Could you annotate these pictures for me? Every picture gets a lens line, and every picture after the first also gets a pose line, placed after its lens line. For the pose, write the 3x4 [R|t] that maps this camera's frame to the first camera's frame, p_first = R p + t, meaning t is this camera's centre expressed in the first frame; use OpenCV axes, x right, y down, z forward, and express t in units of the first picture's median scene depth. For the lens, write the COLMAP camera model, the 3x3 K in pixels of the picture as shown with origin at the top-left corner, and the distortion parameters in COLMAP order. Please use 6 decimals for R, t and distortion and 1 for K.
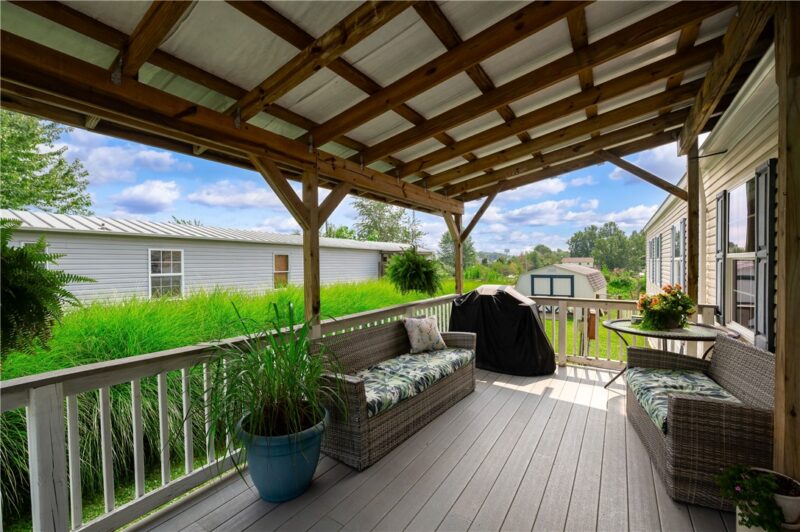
lens RADIAL K [[335.0, 0, 400.0], [0, 335.0, 266.0], [0, 0, 1]] dist [0.000521, 0.000048]
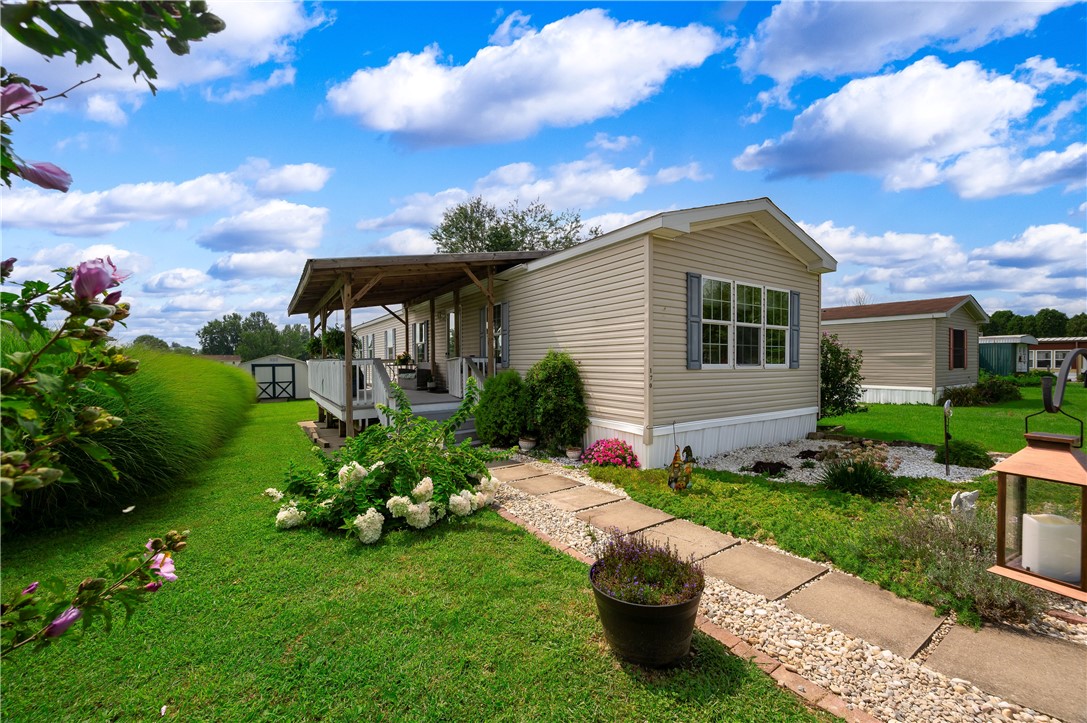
lens RADIAL K [[426.4, 0, 543.5], [0, 426.4, 361.5], [0, 0, 1]] dist [0.000116, -0.000080]
pose [[0.399407, 0.005734, 0.916756, -1.909800], [0.008174, 0.999918, -0.009816, 0.162119], [-0.916737, 0.011414, 0.399327, -1.474780]]
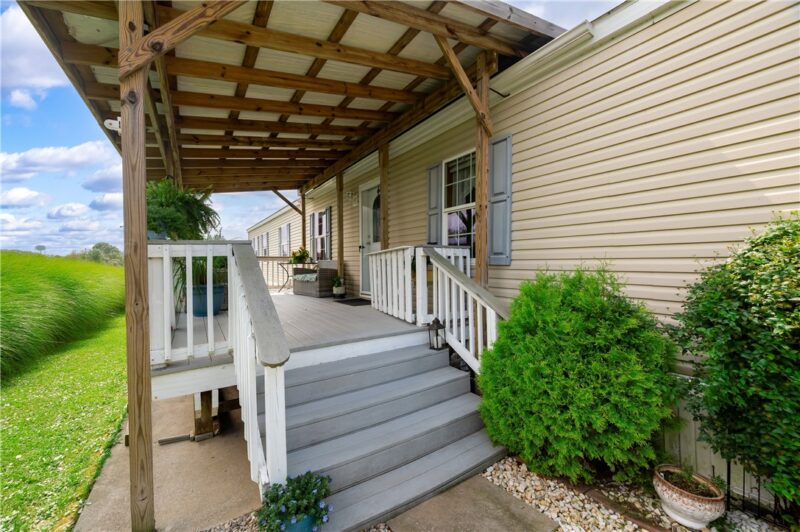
lens RADIAL K [[313.8, 0, 400.0], [0, 313.8, 266.0], [0, 0, 1]] dist [0.000116, -0.000080]
pose [[0.399947, 0.001703, 0.916537, -0.870821], [0.004376, 0.999983, -0.003767, 0.173658], [-0.916528, 0.005518, 0.399933, -0.528908]]
